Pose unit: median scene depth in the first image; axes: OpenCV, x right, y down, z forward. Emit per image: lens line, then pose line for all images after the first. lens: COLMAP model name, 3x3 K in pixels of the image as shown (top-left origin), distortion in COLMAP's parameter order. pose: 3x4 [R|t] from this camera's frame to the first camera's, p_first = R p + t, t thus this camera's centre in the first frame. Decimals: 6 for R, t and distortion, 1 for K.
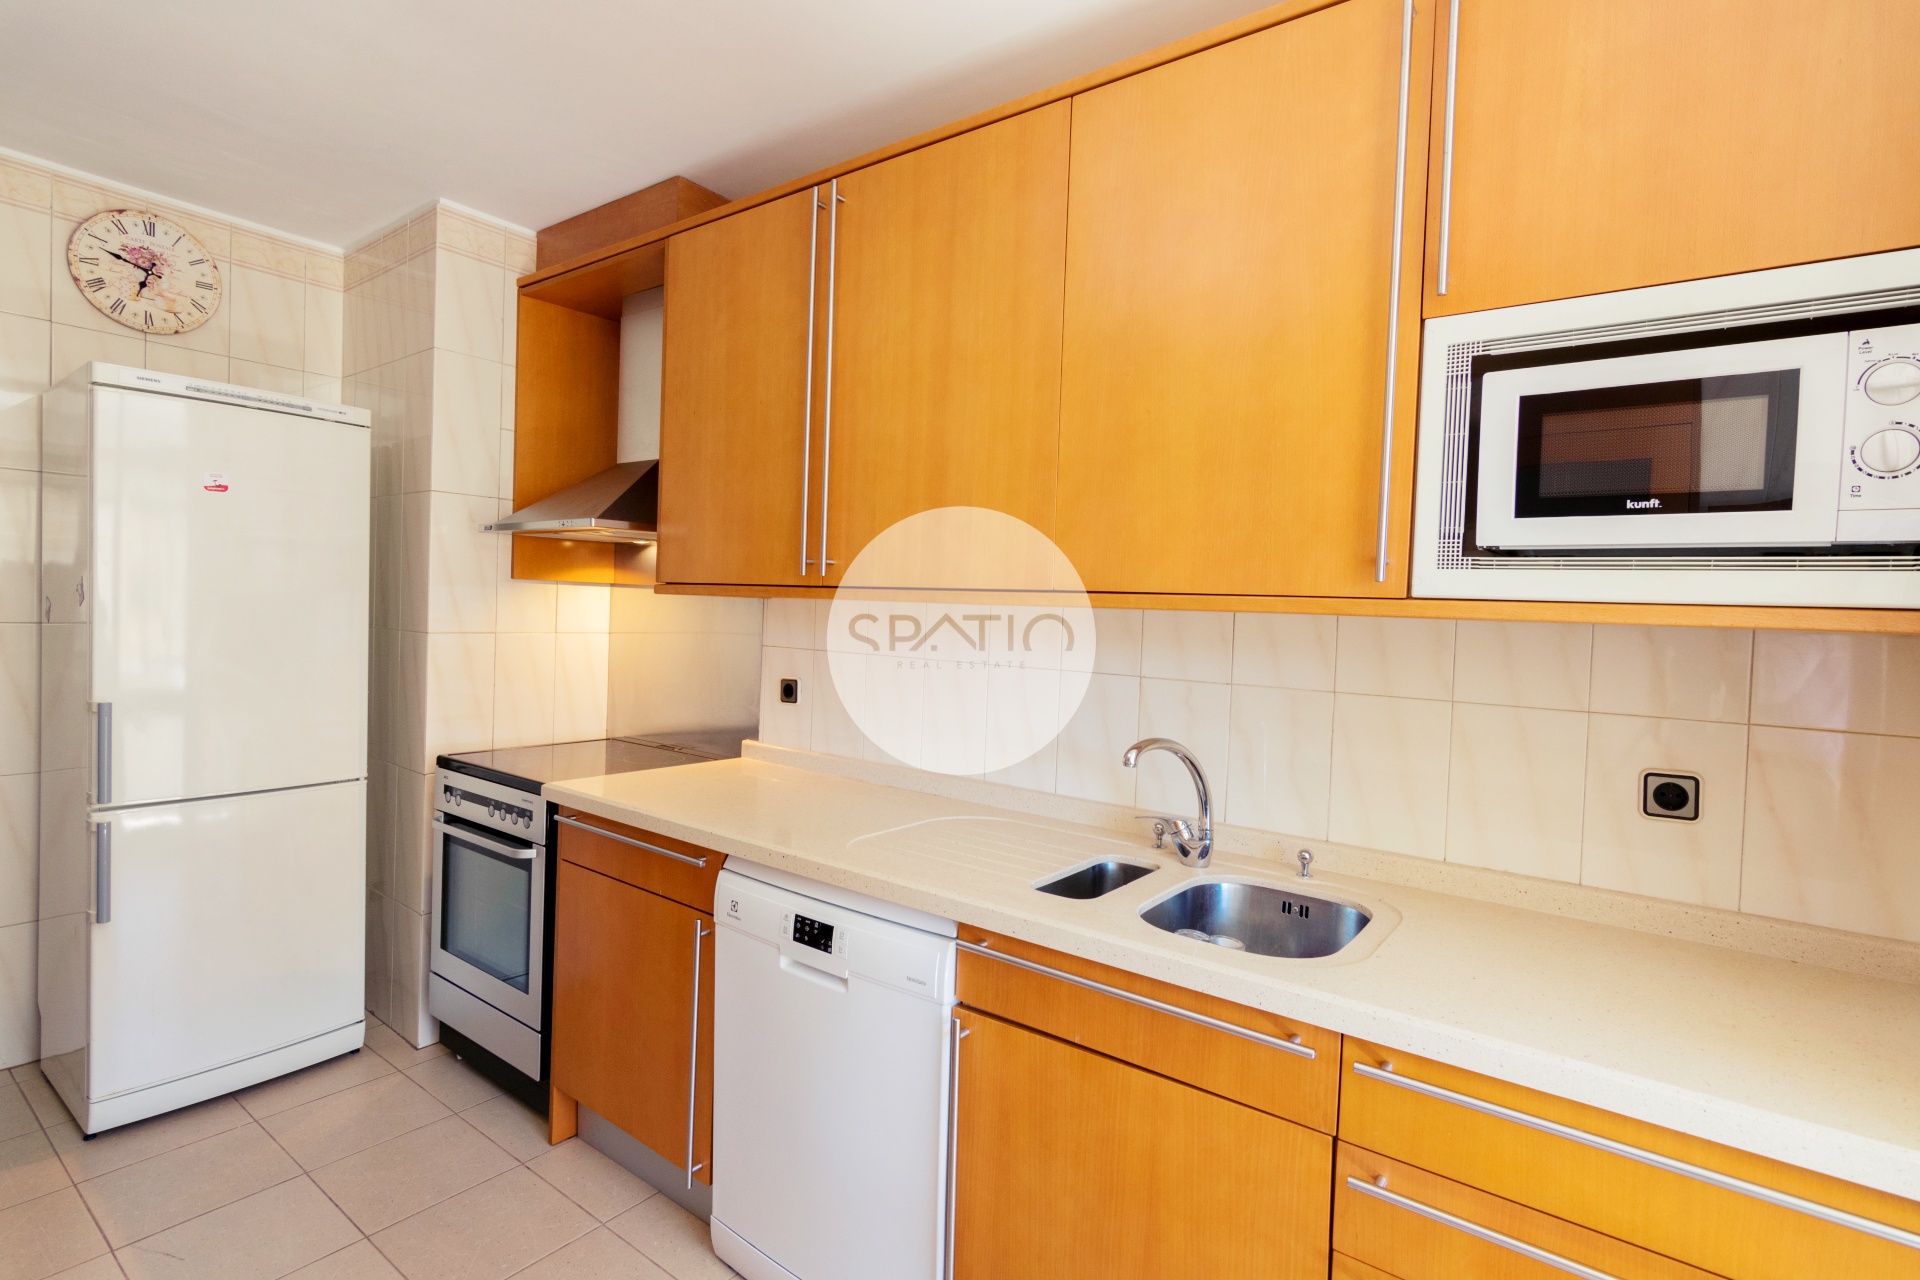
lens RADIAL K [[940.5, 0, 955.6], [0, 940.5, 634.4], [0, 0, 1]] dist [-0.011157, 0.003423]
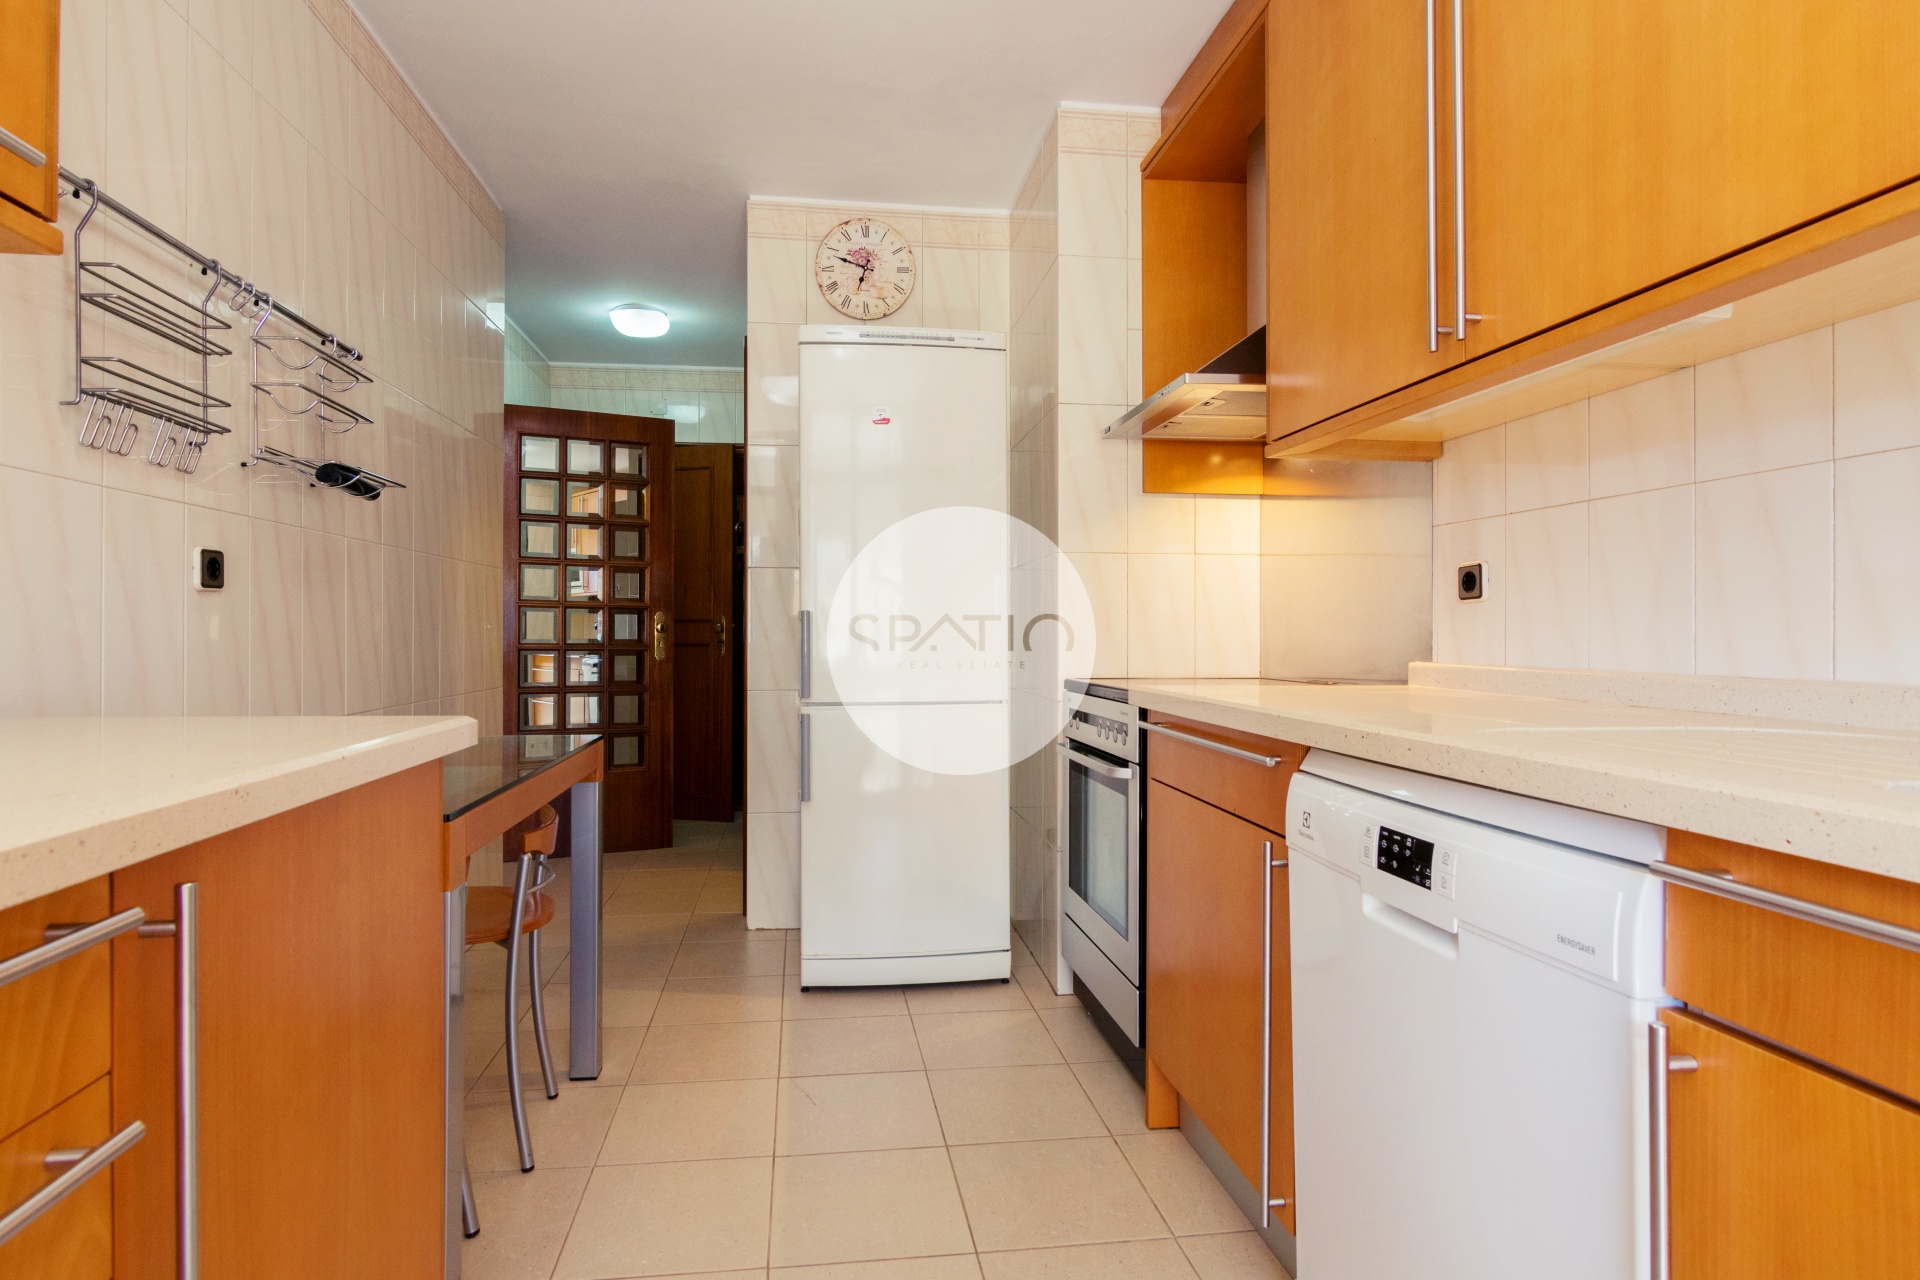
lens RADIAL K [[987.4, 0, 906.9], [0, 987.4, 625.5], [0, 0, 1]] dist [-0.007009, 0.000617]
pose [[0.687096, -0.035285, -0.725709, 0.063392], [-0.002096, 0.998720, -0.050543, 0.131128], [0.726564, 0.036249, 0.686142, 0.206839]]
